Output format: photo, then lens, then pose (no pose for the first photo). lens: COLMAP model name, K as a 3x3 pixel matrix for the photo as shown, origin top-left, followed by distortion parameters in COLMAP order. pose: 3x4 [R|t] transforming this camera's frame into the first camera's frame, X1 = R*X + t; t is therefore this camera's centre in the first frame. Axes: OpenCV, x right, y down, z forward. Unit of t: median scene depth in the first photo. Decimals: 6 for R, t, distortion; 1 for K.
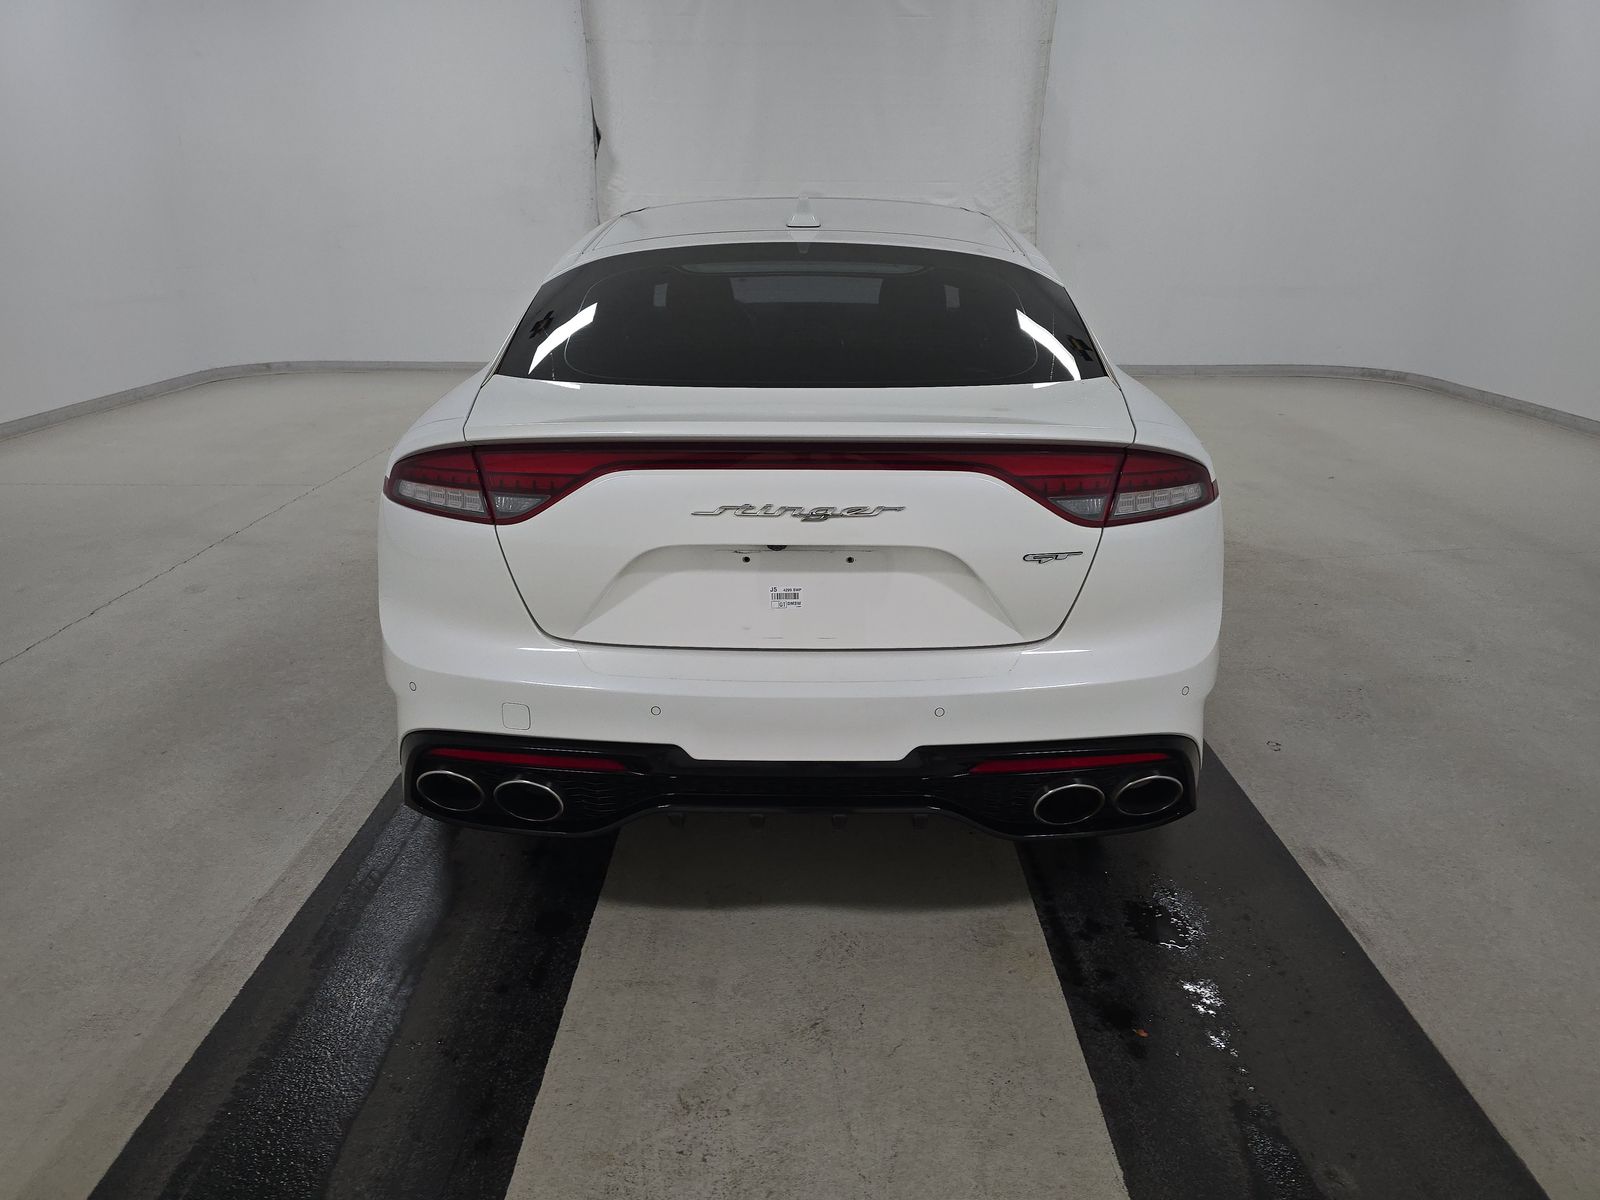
lens RADIAL K [[1073.3, 0, 802.4], [0, 1073.3, 585.9], [0, 0, 1]] dist [0.060093, -0.051754]
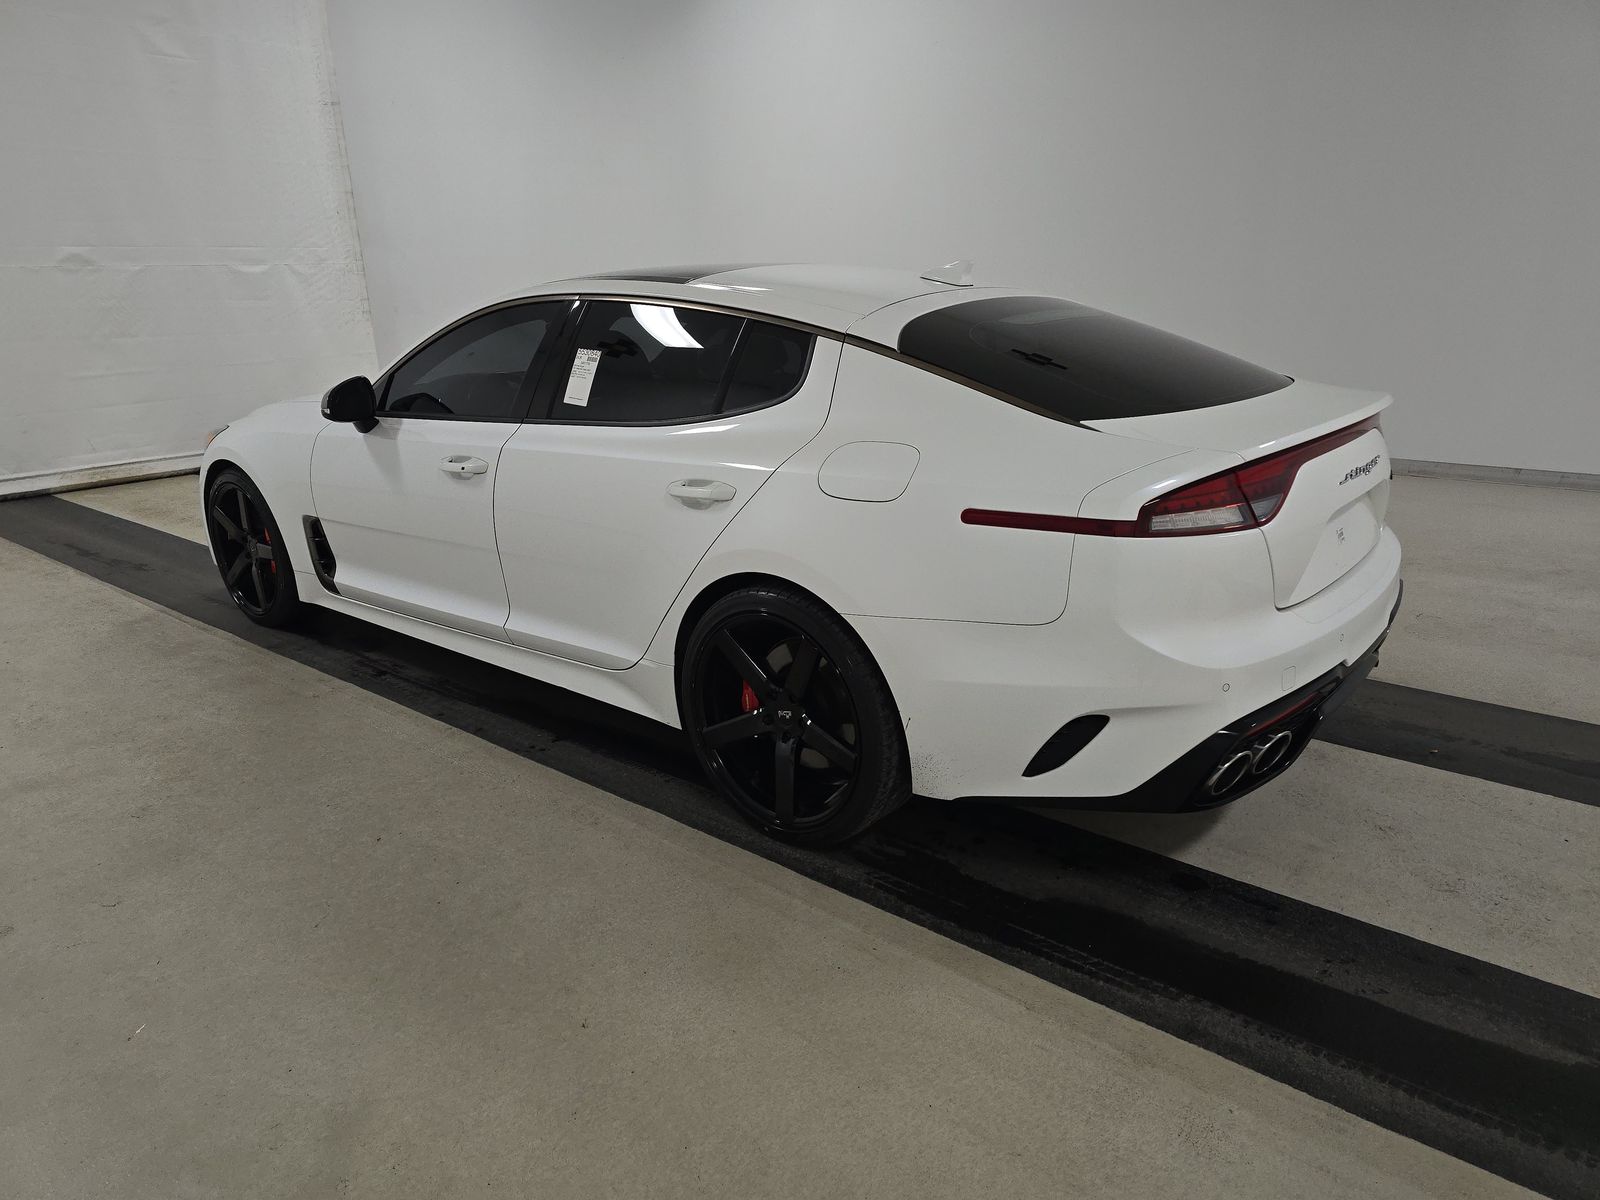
lens RADIAL K [[1073.3, 0, 802.4], [0, 1073.3, 585.9], [0, 0, 1]] dist [0.060093, -0.051754]
pose [[0.627890, -0.234440, 0.742154, -1.472372], [0.274202, 0.959050, 0.070970, -0.212363], [-0.728401, 0.158938, 0.666462, 0.562093]]
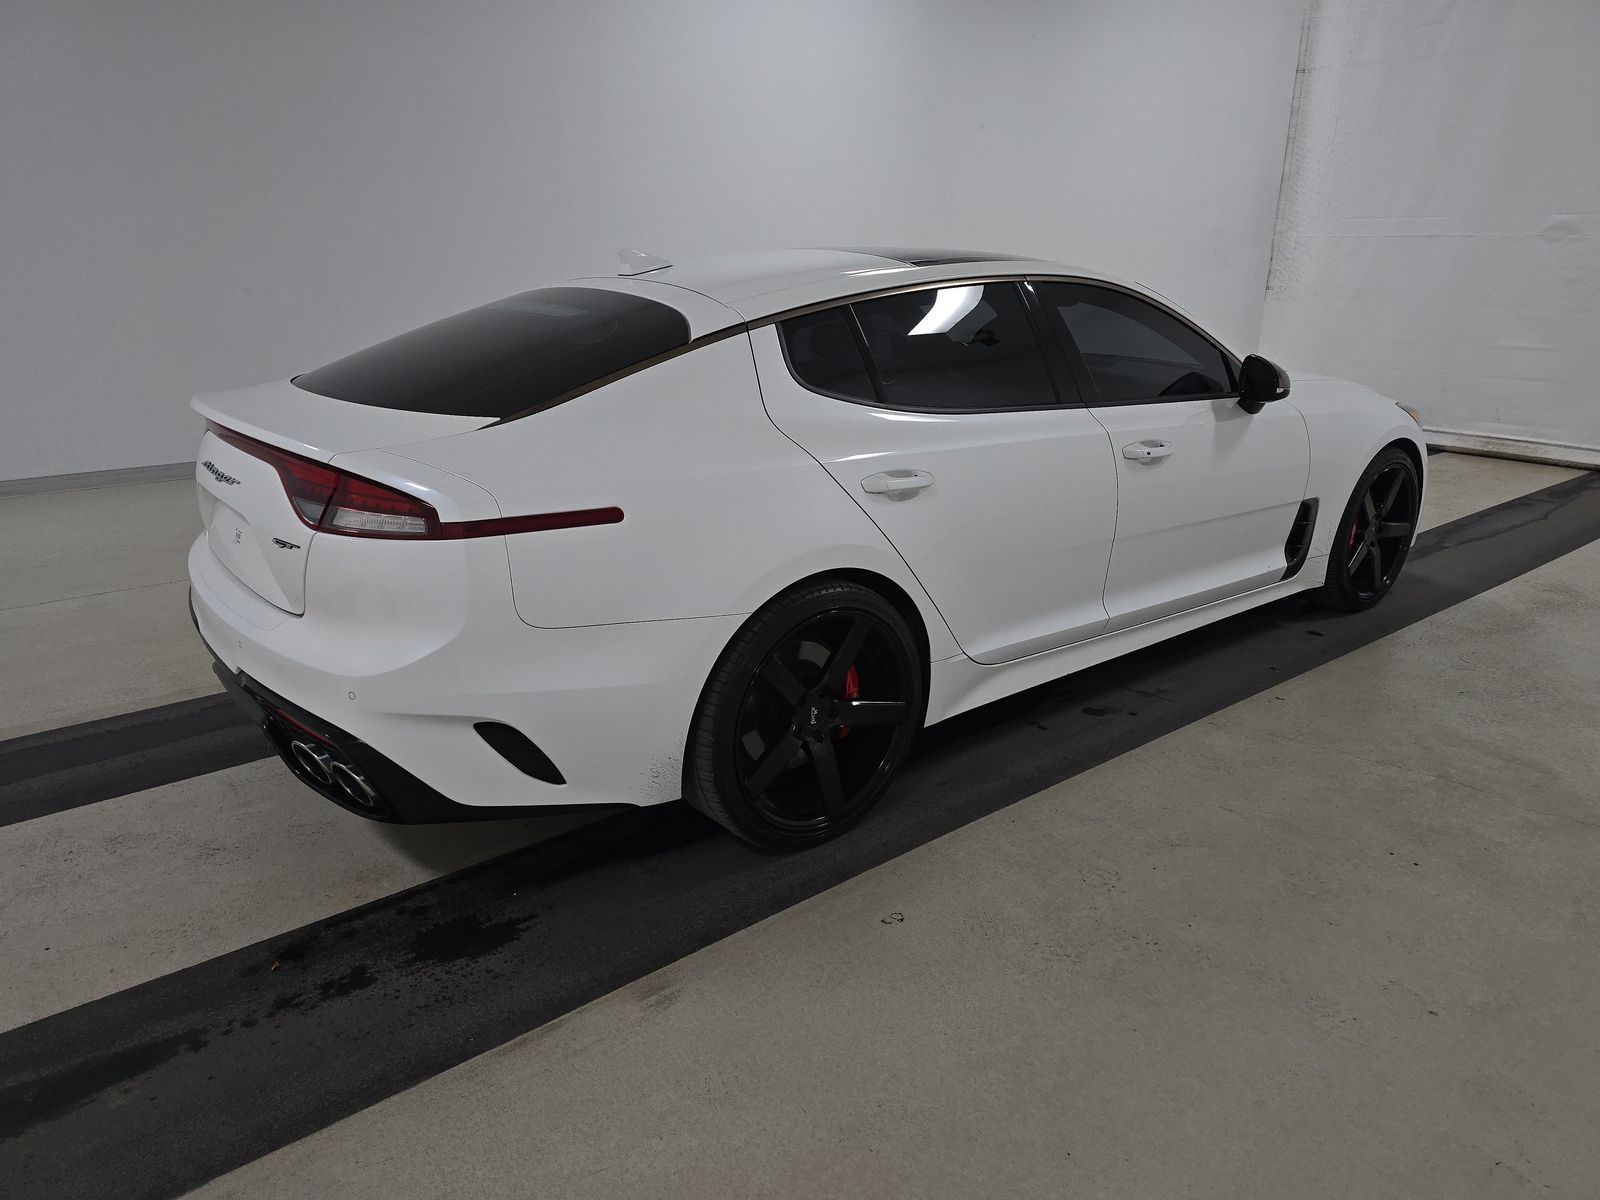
lens RADIAL K [[1073.3, 0, 802.4], [0, 1073.3, 585.9], [0, 0, 1]] dist [0.060093, -0.051754]
pose [[0.633503, 0.229355, -0.738966, 1.445167], [-0.252696, 0.964016, 0.082572, -0.219224], [0.731313, 0.134424, 0.668663, 0.586983]]
